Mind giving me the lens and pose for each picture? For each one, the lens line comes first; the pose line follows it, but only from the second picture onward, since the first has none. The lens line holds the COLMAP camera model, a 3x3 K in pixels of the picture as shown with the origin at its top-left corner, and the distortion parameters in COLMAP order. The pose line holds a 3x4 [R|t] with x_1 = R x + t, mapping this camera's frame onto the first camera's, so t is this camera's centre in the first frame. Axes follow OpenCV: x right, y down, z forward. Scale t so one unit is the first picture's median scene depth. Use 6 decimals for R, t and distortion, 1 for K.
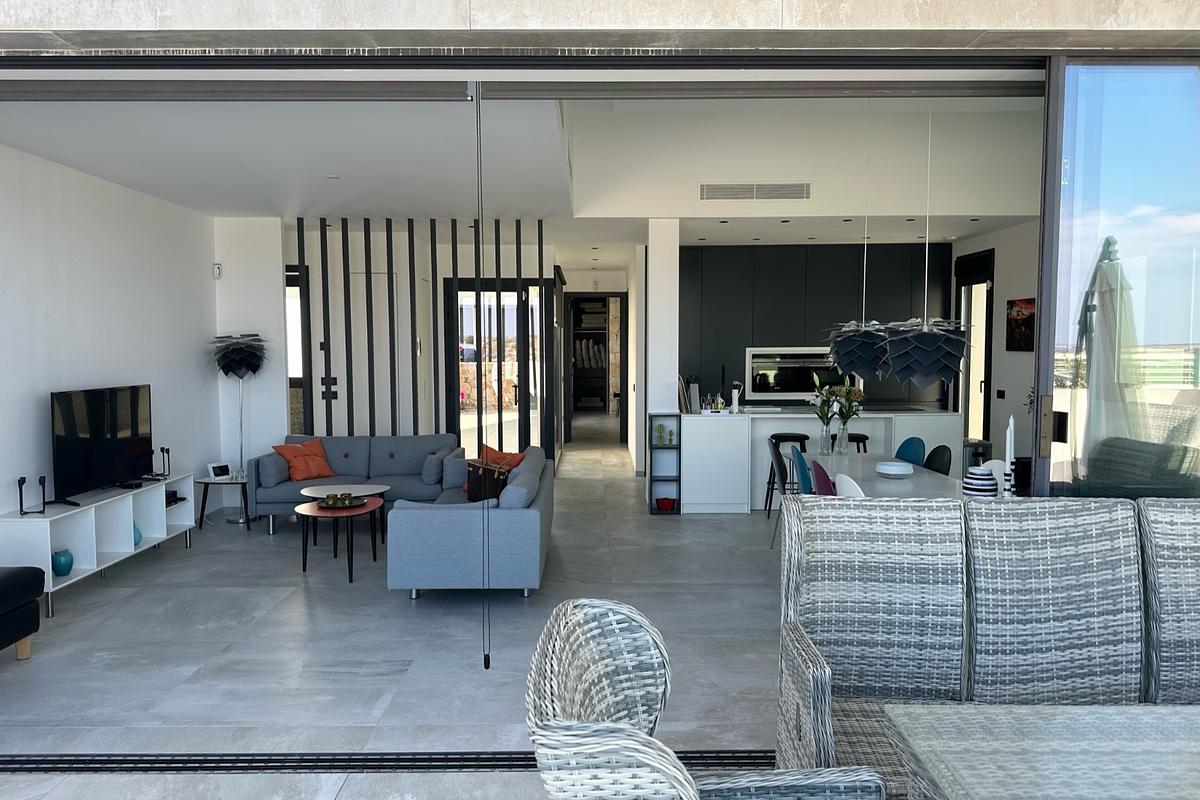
lens RADIAL K [[837.3, 0, 600.0], [0, 837.3, 406.3], [0, 0, 1]] dist [0.092900, -0.184917]
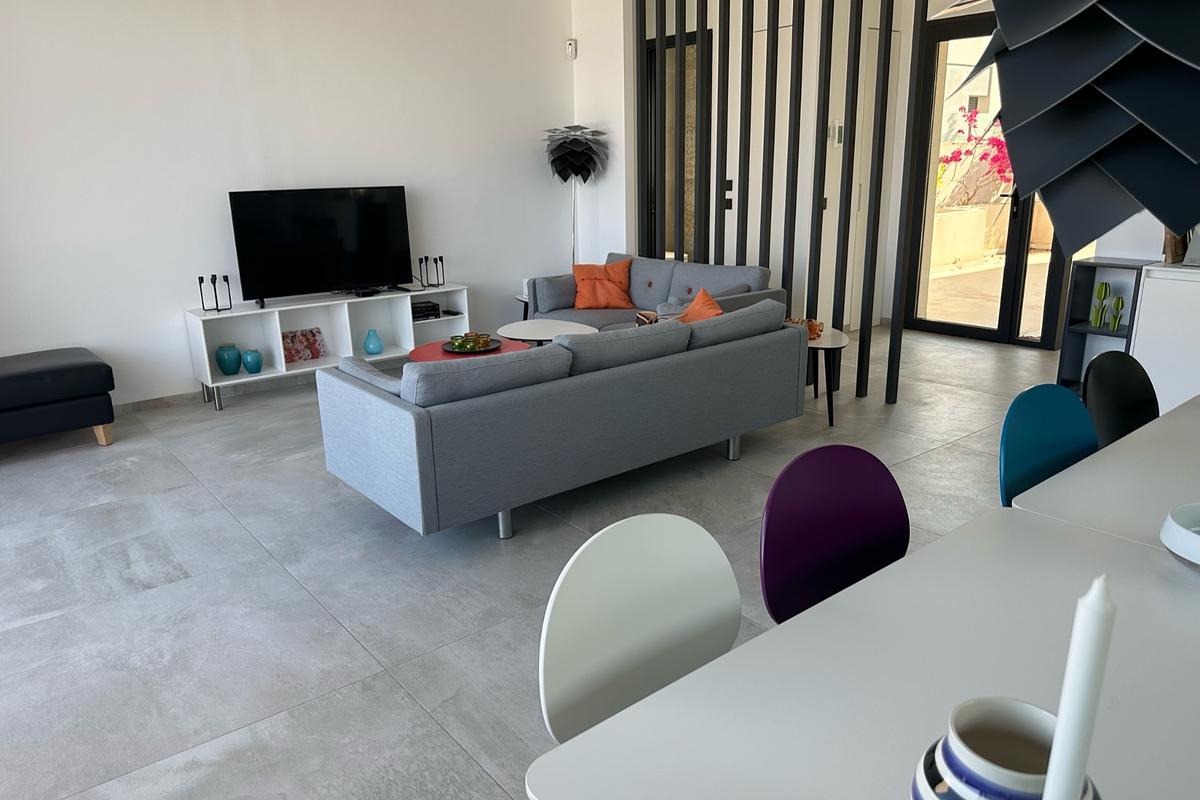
lens RADIAL K [[837.3, 0, 600.0], [0, 837.3, 406.3], [0, 0, 1]] dist [0.092900, -0.184917]
pose [[0.628601, 0.208690, -0.749205, 0.276565], [-0.035488, 0.970019, 0.240423, -0.016791], [0.776918, -0.124542, 0.617161, 0.448448]]
